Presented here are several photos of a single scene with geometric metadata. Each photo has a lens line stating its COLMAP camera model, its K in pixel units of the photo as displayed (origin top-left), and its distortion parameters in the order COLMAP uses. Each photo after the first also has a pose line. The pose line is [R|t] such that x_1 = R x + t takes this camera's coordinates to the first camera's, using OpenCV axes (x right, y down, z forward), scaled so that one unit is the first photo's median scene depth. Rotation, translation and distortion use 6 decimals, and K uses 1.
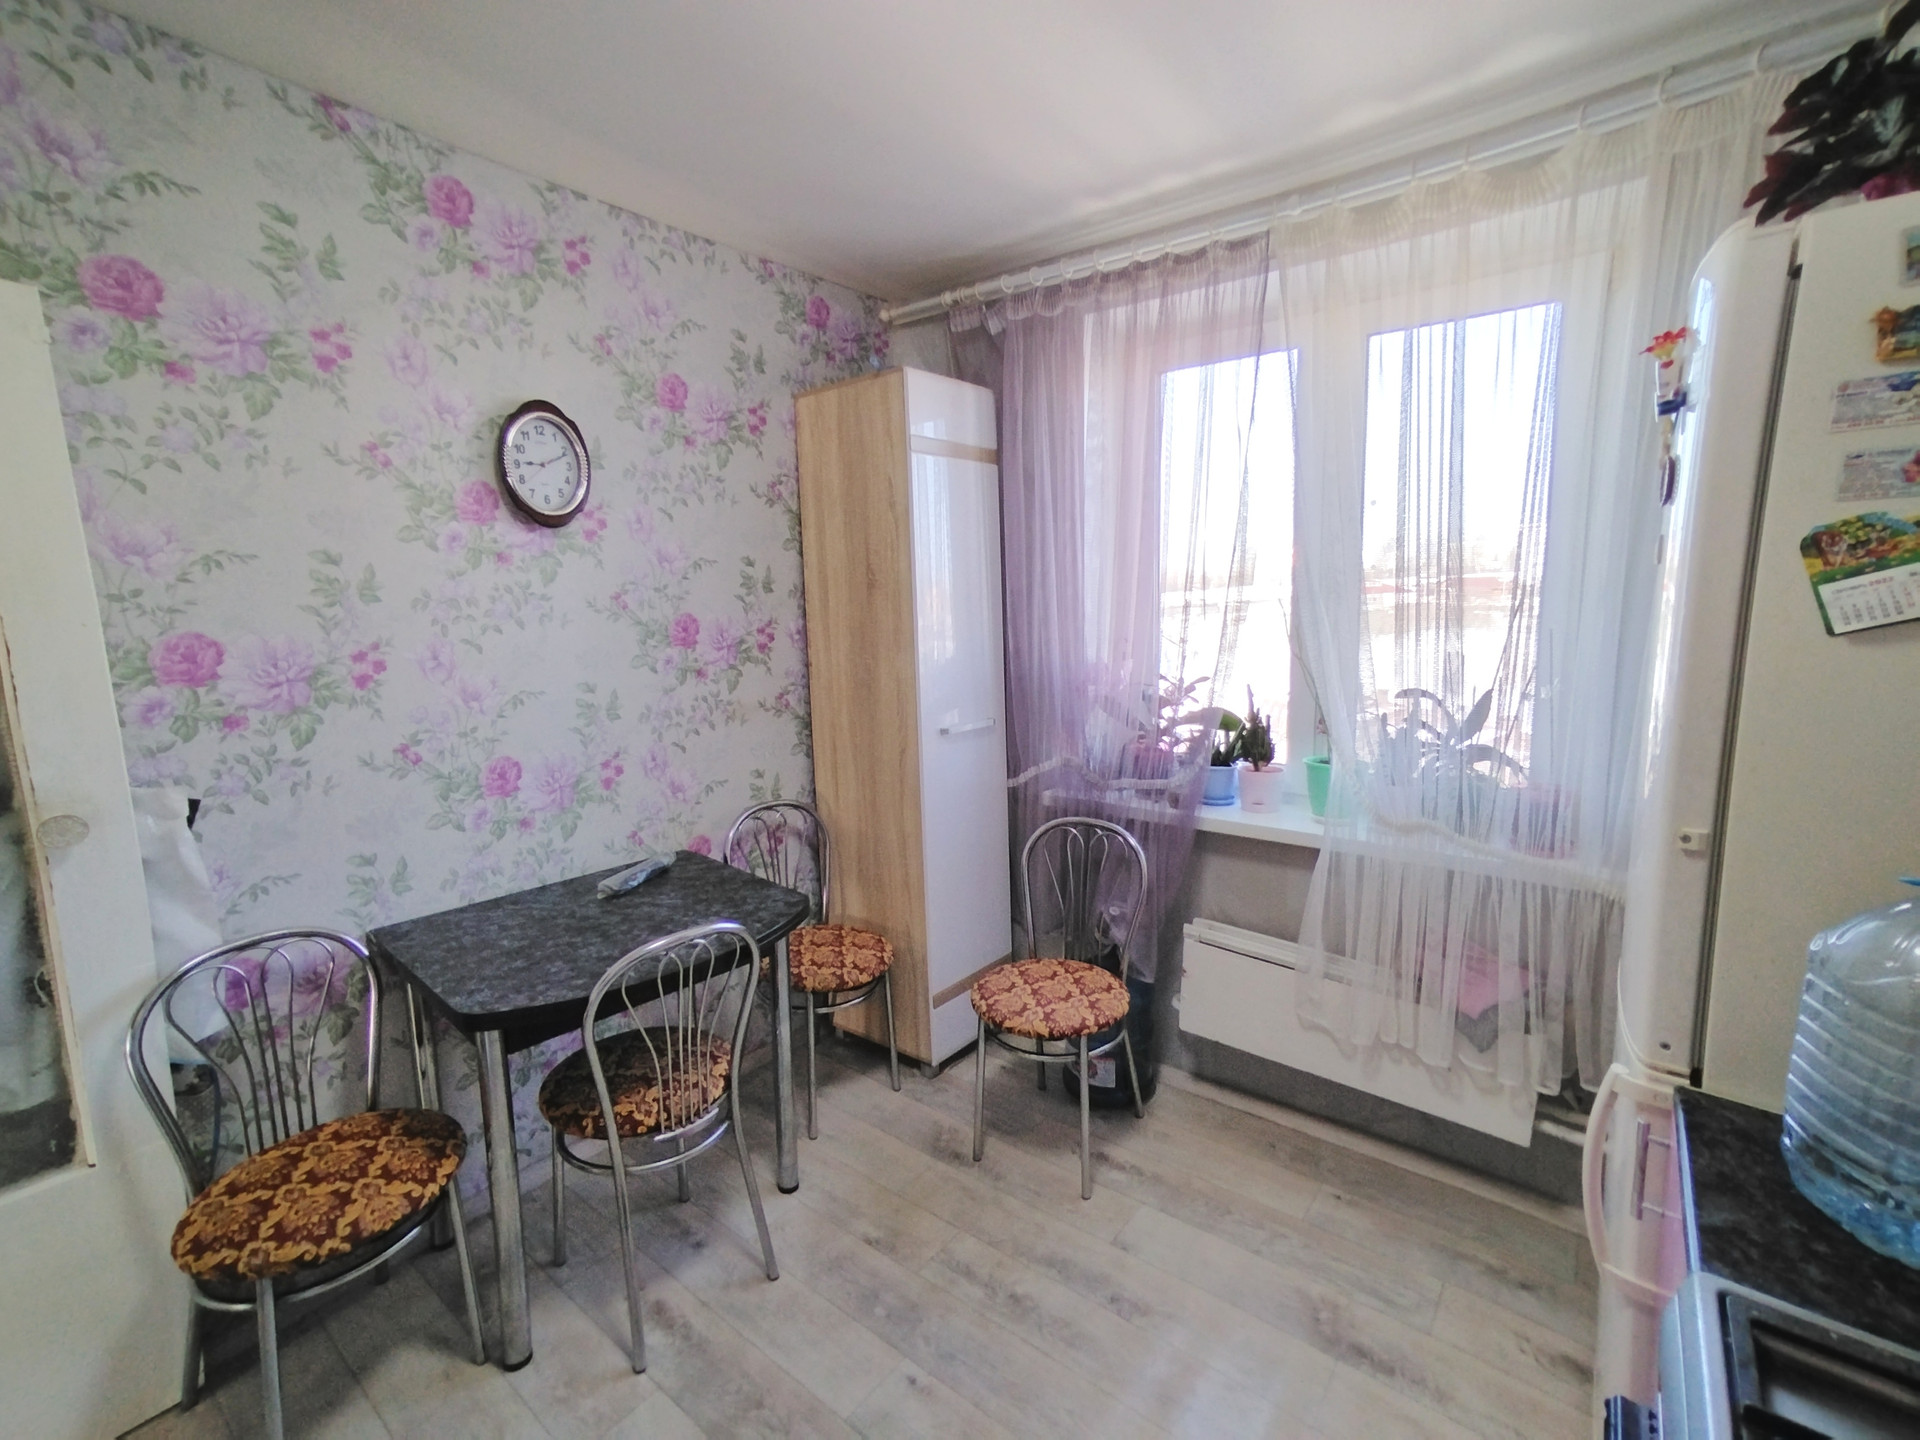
lens RADIAL K [[881.8, 0, 966.7], [0, 881.8, 713.5], [0, 0, 1]] dist [-0.068255, 0.060853]
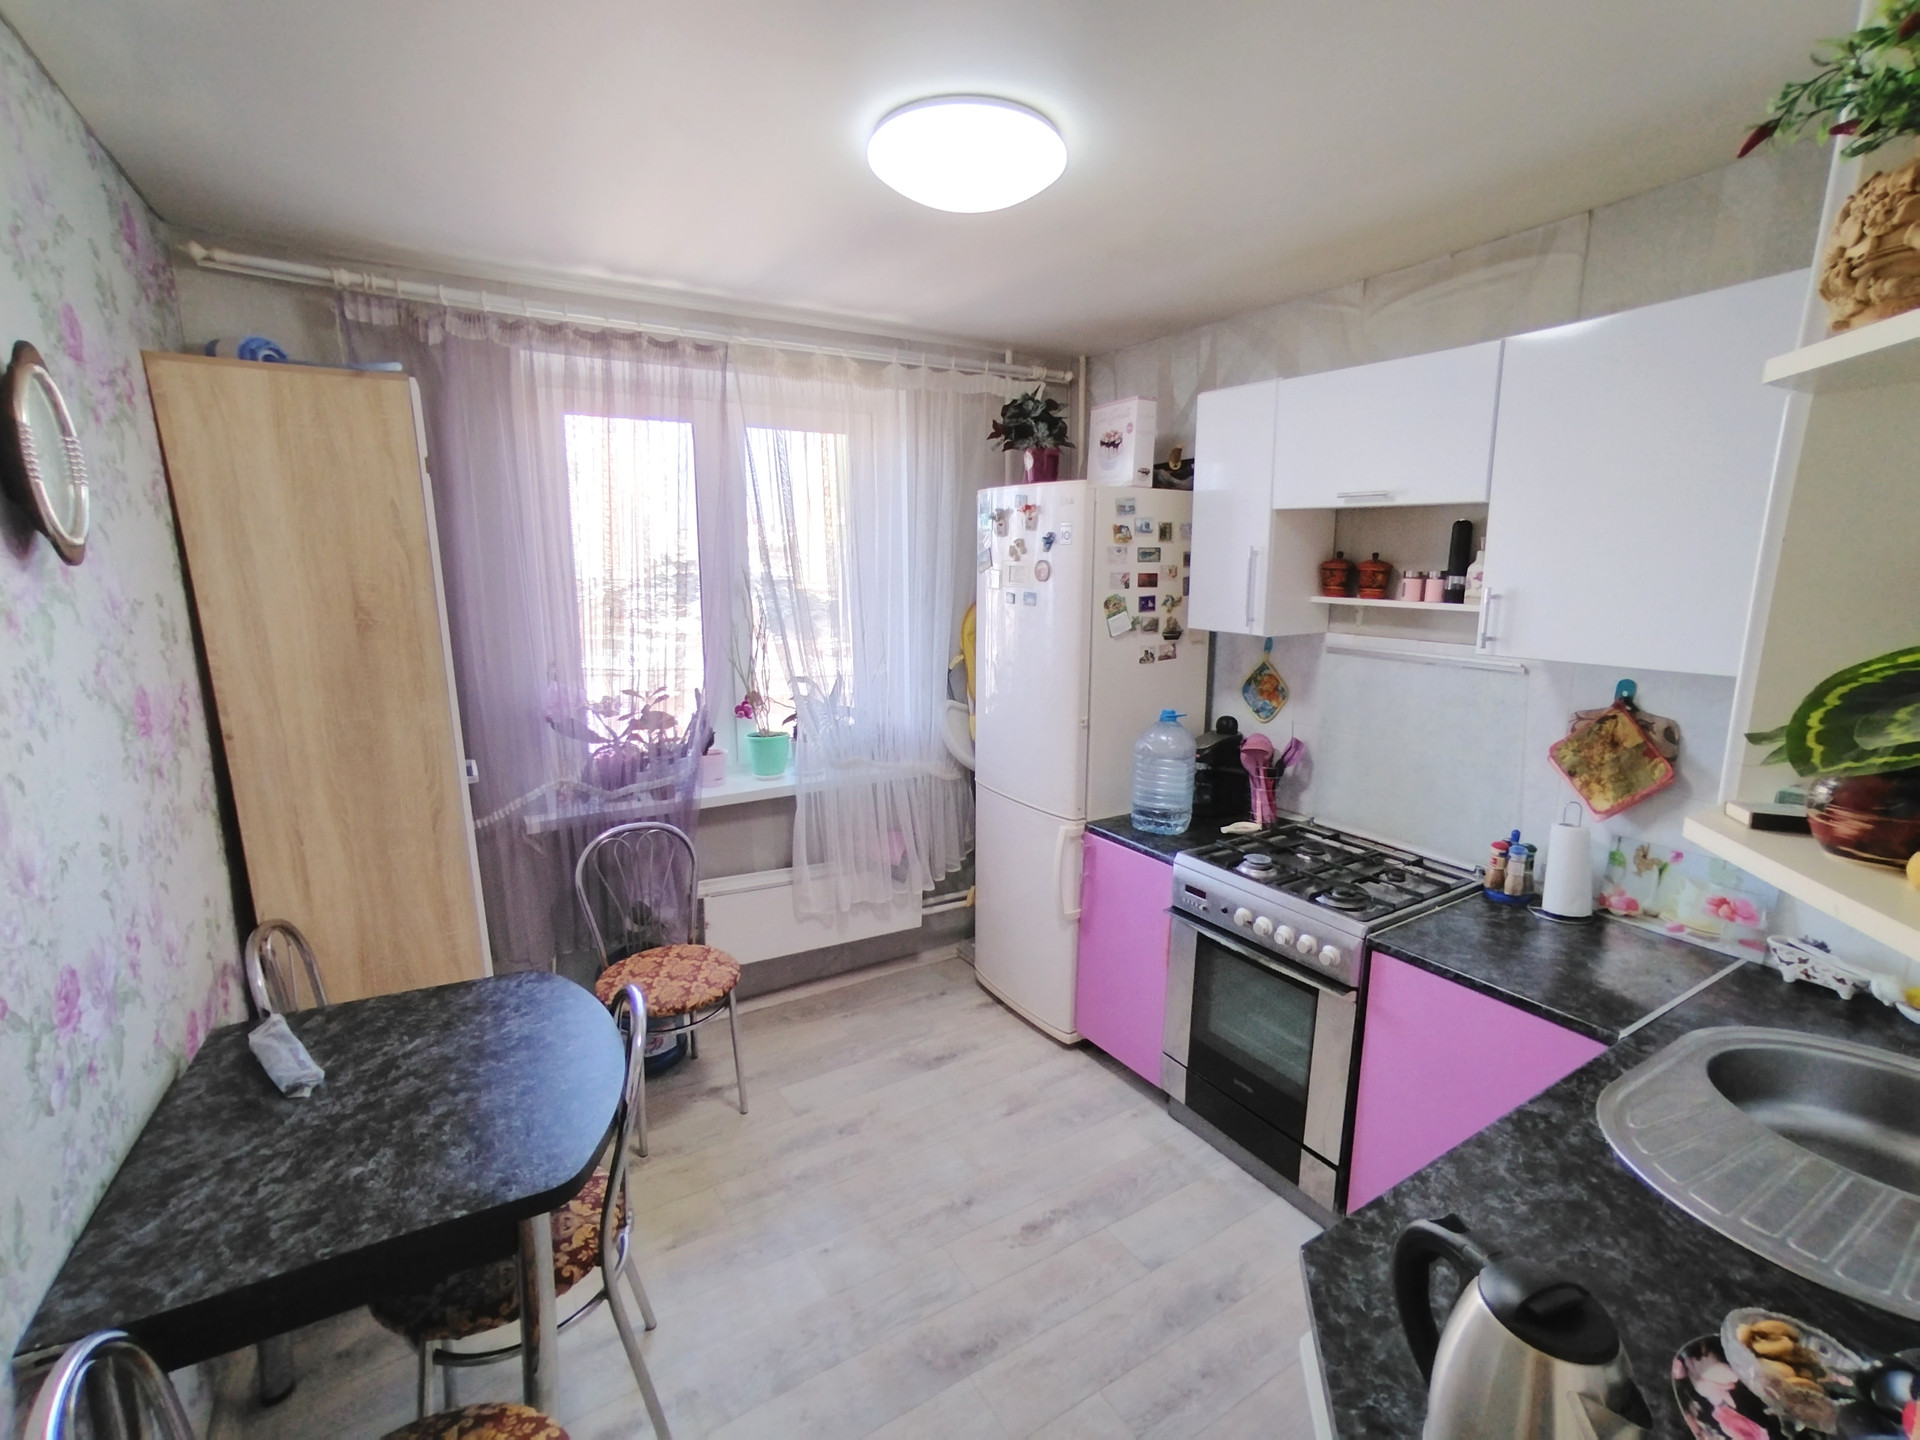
lens RADIAL K [[881.8, 0, 966.7], [0, 881.8, 713.5], [0, 0, 1]] dist [-0.068255, 0.060853]
pose [[0.338483, -0.146698, 0.929467, -0.790735], [0.123571, 0.986148, 0.110643, -0.097338], [-0.932824, 0.077404, 0.351922, 0.215880]]
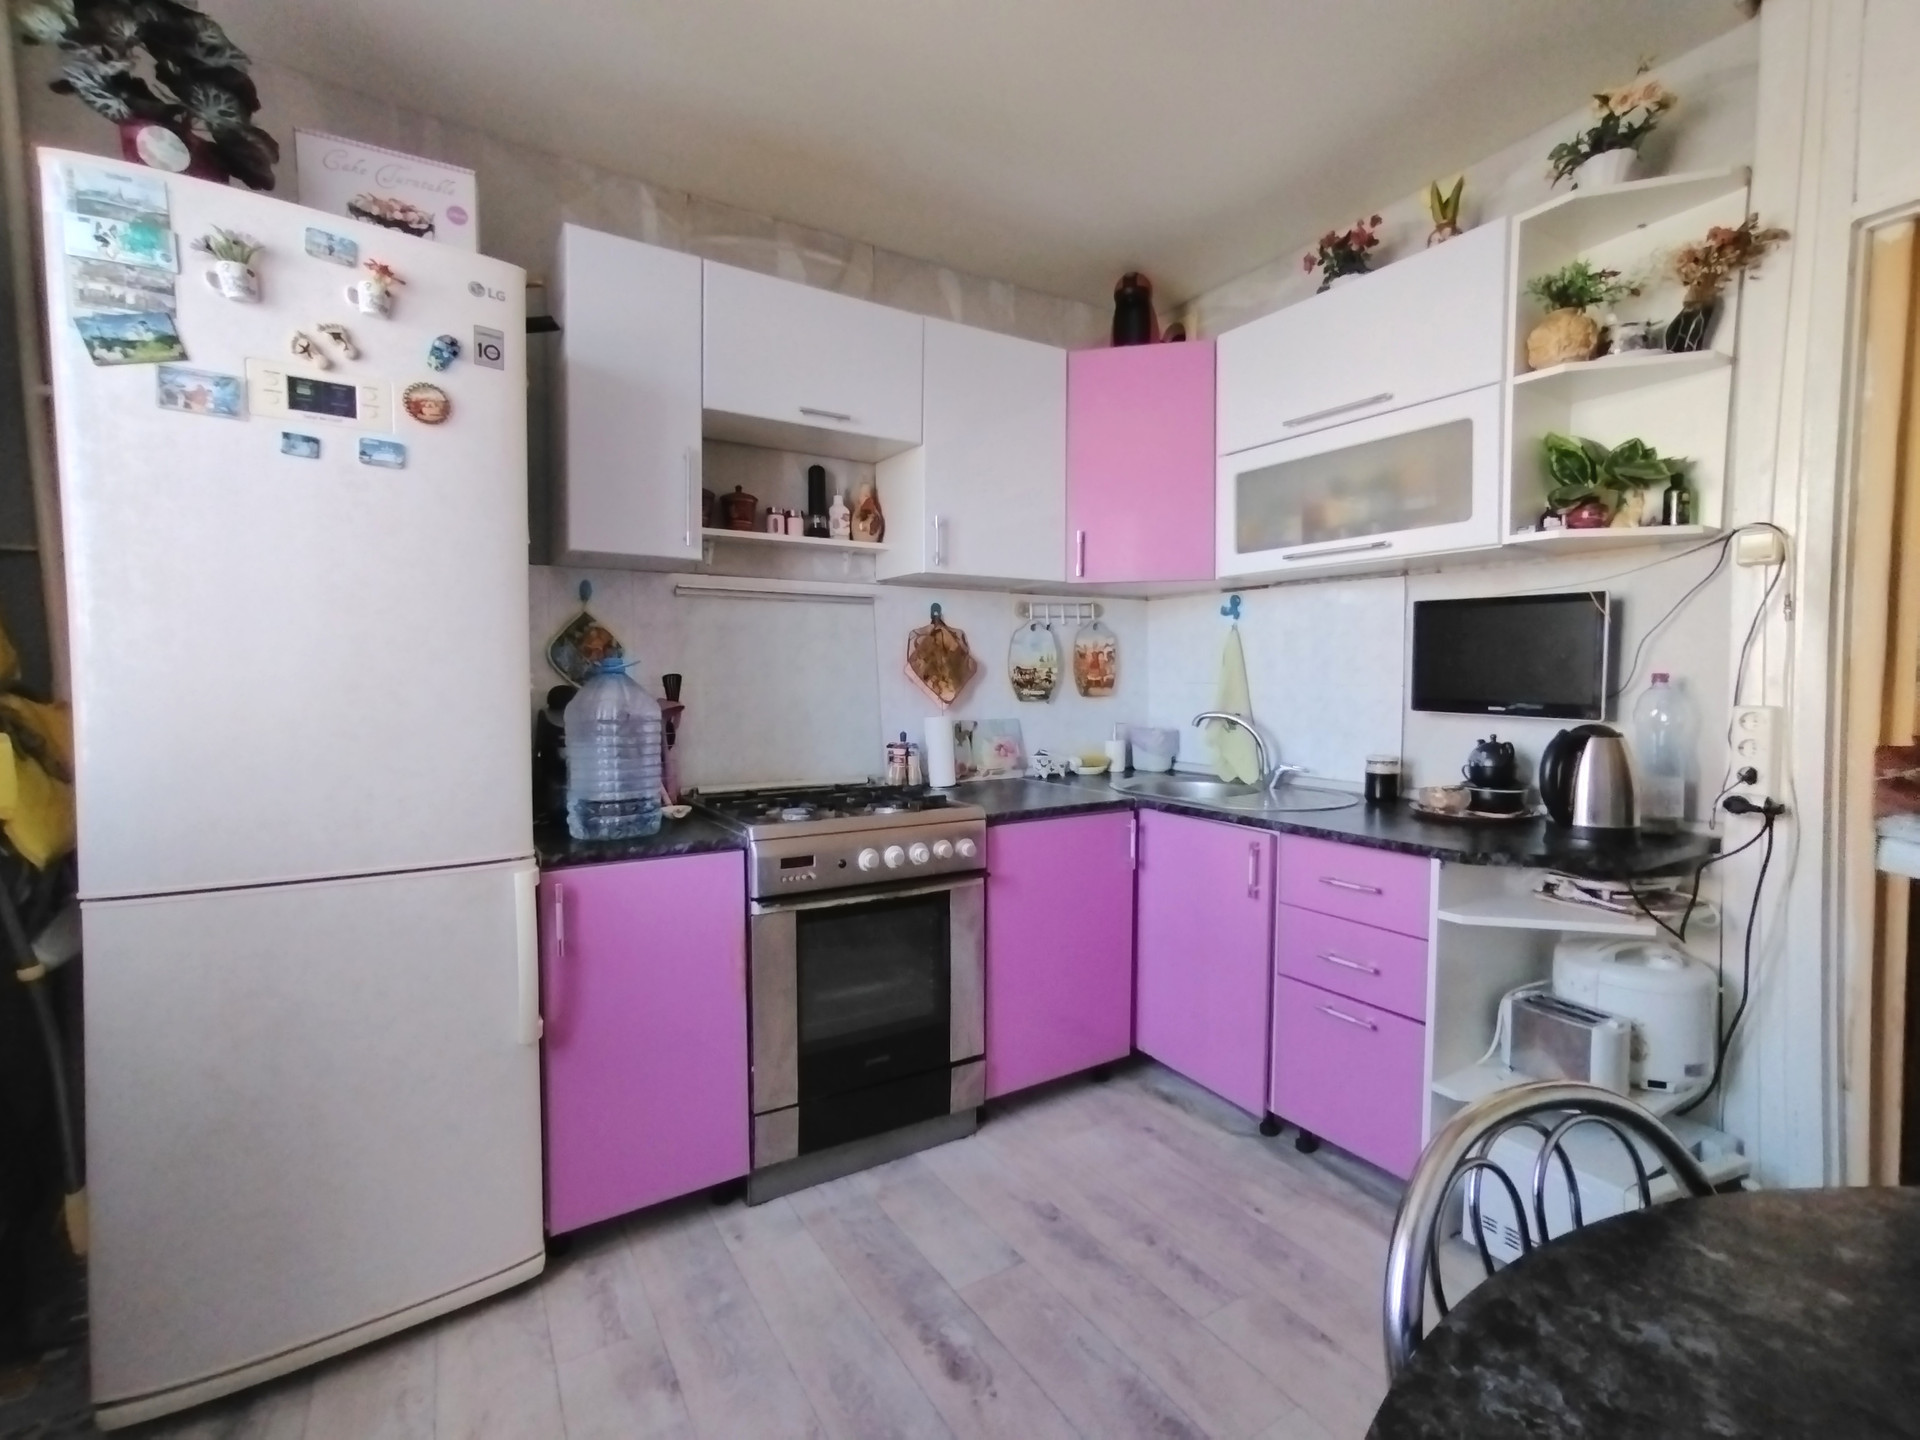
lens RADIAL K [[881.8, 0, 966.7], [0, 881.8, 713.5], [0, 0, 1]] dist [-0.068255, 0.060853]
pose [[-0.943813, 0.005163, 0.330439, -0.157292], [0.064225, 0.983680, 0.168071, 0.000758], [-0.324178, 0.179850, -0.928742, 1.060564]]
